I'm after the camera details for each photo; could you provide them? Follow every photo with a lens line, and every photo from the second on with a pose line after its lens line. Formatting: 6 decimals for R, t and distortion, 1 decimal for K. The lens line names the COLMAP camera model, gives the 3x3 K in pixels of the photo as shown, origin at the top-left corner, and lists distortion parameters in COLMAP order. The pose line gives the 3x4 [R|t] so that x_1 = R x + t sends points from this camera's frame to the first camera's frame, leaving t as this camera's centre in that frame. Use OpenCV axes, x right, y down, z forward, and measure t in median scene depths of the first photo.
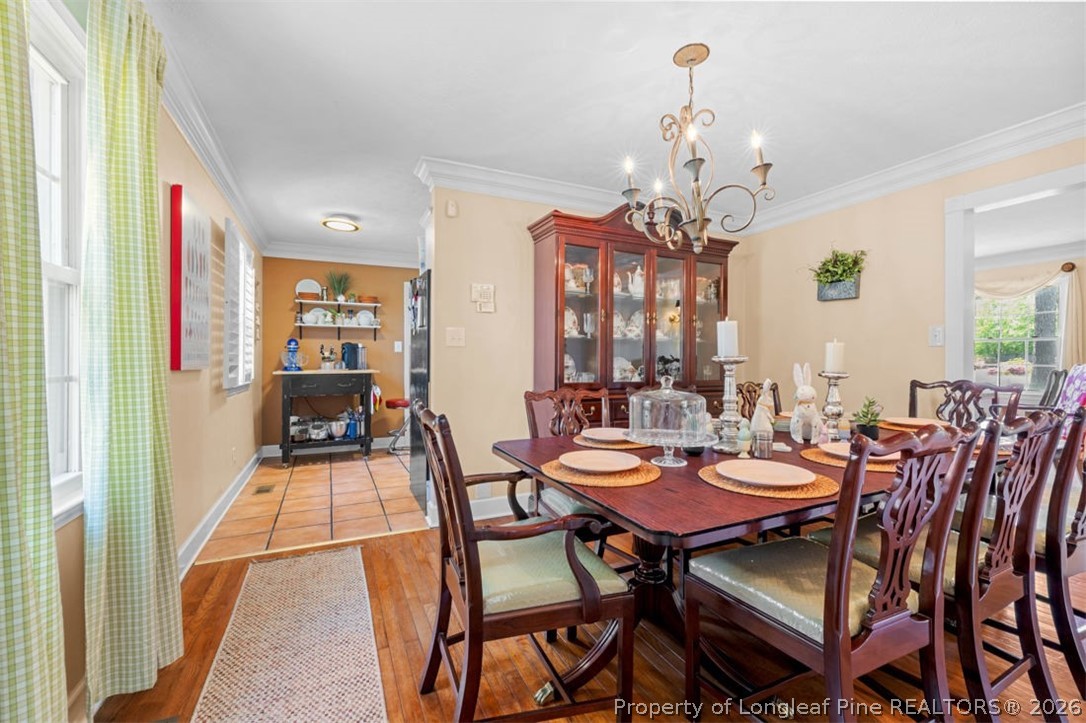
lens RADIAL K [[460.4, 0, 542.8], [0, 460.4, 357.4], [0, 0, 1]] dist [0.000393, 0.000143]
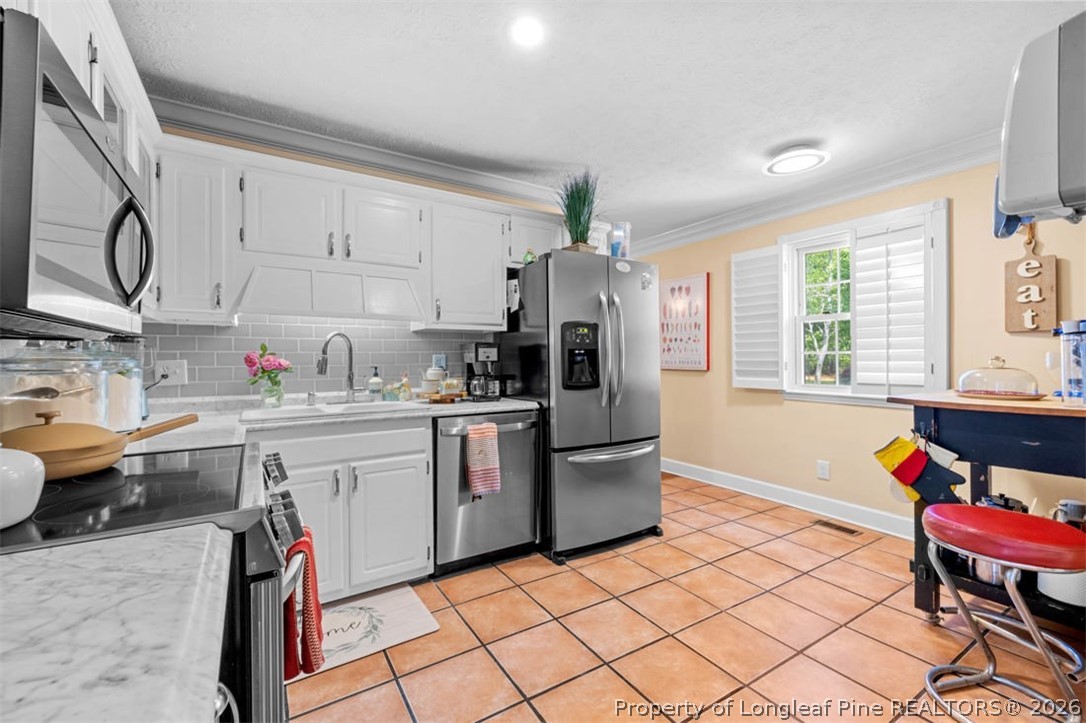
lens RADIAL K [[460.4, 0, 542.8], [0, 460.4, 357.4], [0, 0, 1]] dist [0.000393, 0.000143]
pose [[-0.991541, 0.000720, -0.129795, 0.016768], [0.001520, 0.999980, -0.006066, -0.011845], [0.129788, -0.006212, -0.991522, 2.011870]]
